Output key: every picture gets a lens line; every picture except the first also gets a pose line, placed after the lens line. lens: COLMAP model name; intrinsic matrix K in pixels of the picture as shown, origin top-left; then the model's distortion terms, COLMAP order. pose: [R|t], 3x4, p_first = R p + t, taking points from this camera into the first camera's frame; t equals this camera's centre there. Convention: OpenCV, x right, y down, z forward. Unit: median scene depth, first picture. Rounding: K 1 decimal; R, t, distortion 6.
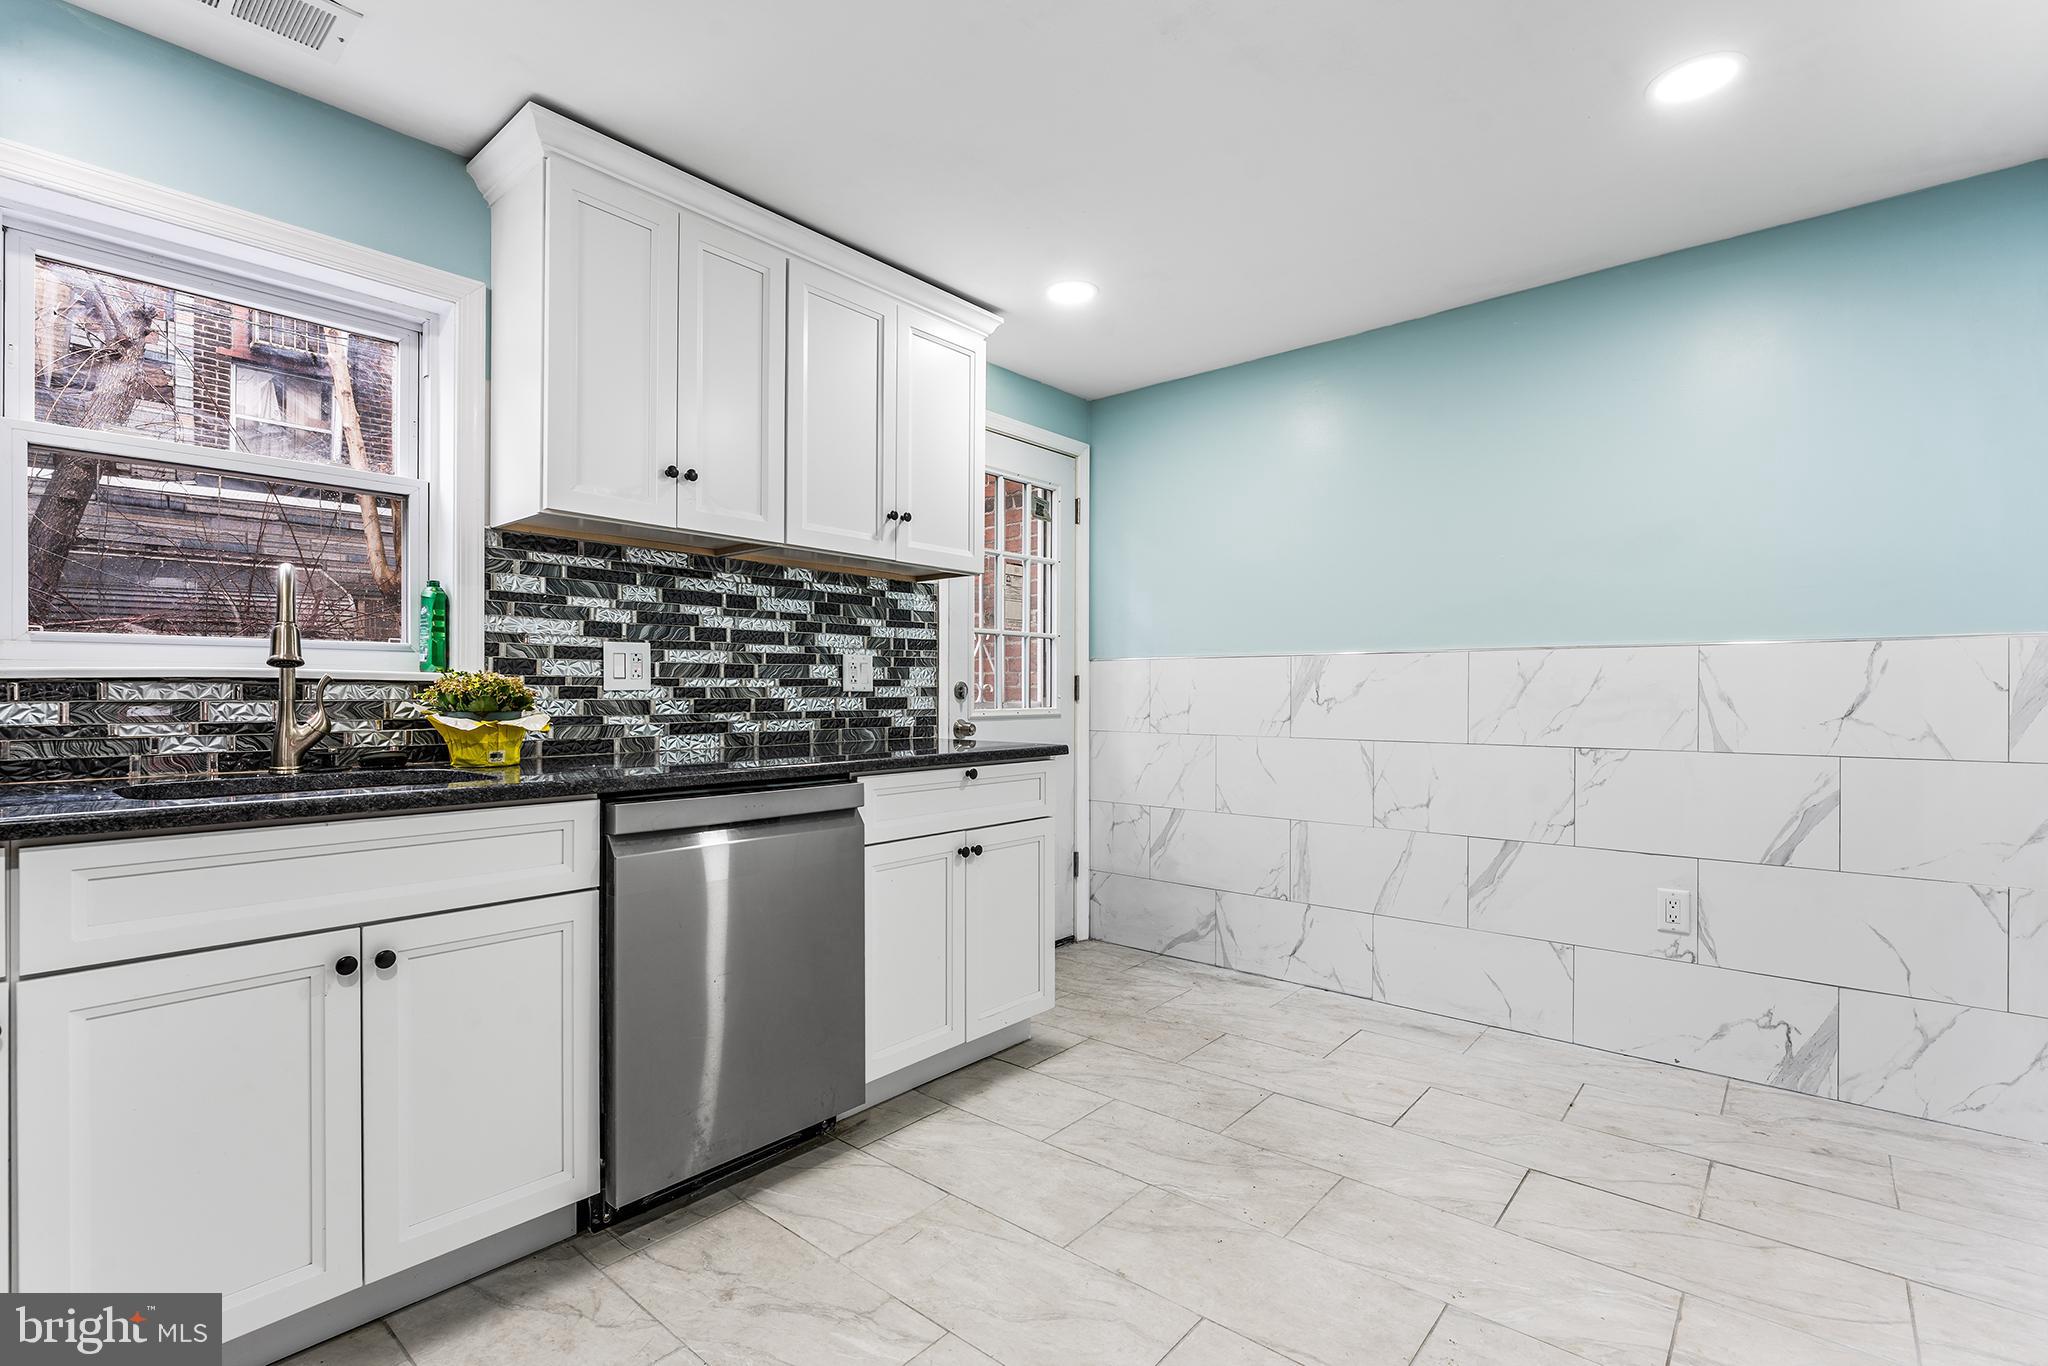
lens RADIAL K [[932.5, 0, 1016.1], [0, 932.5, 692.5], [0, 0, 1]] dist [0.004394, 0.000216]
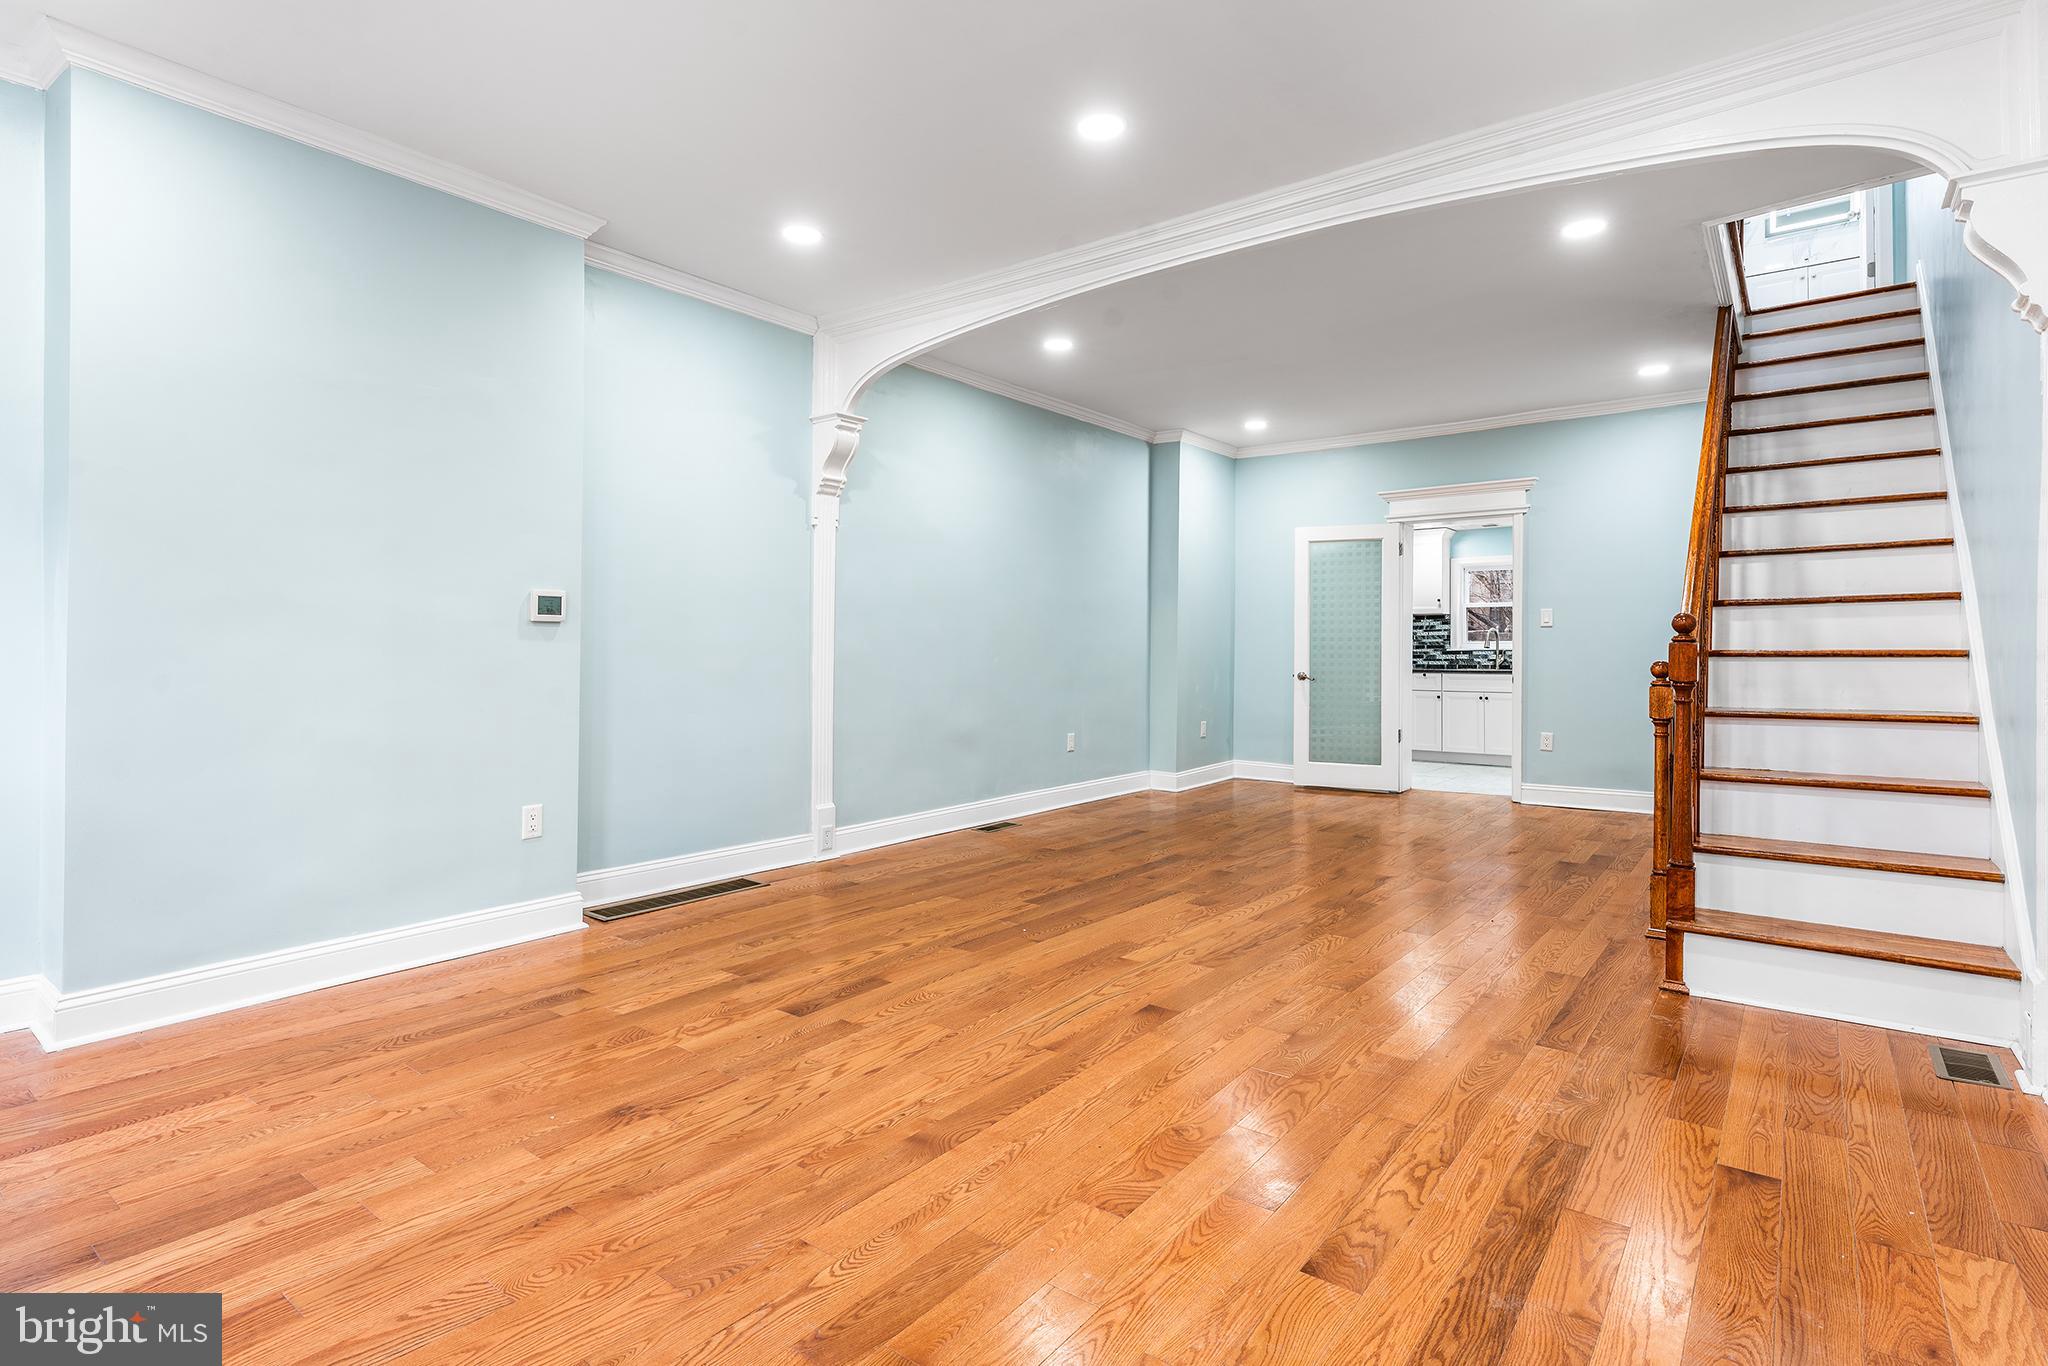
lens RADIAL K [[1007.0, 0, 1022.4], [0, 1007.0, 651.0], [0, 0, 1]] dist [0.000101, 0.000887]
pose [[0.056297, -0.006816, -0.998391, 3.461991], [-0.004284, 0.999966, -0.007068, 0.027862], [0.998405, 0.004675, 0.056265, -1.062654]]
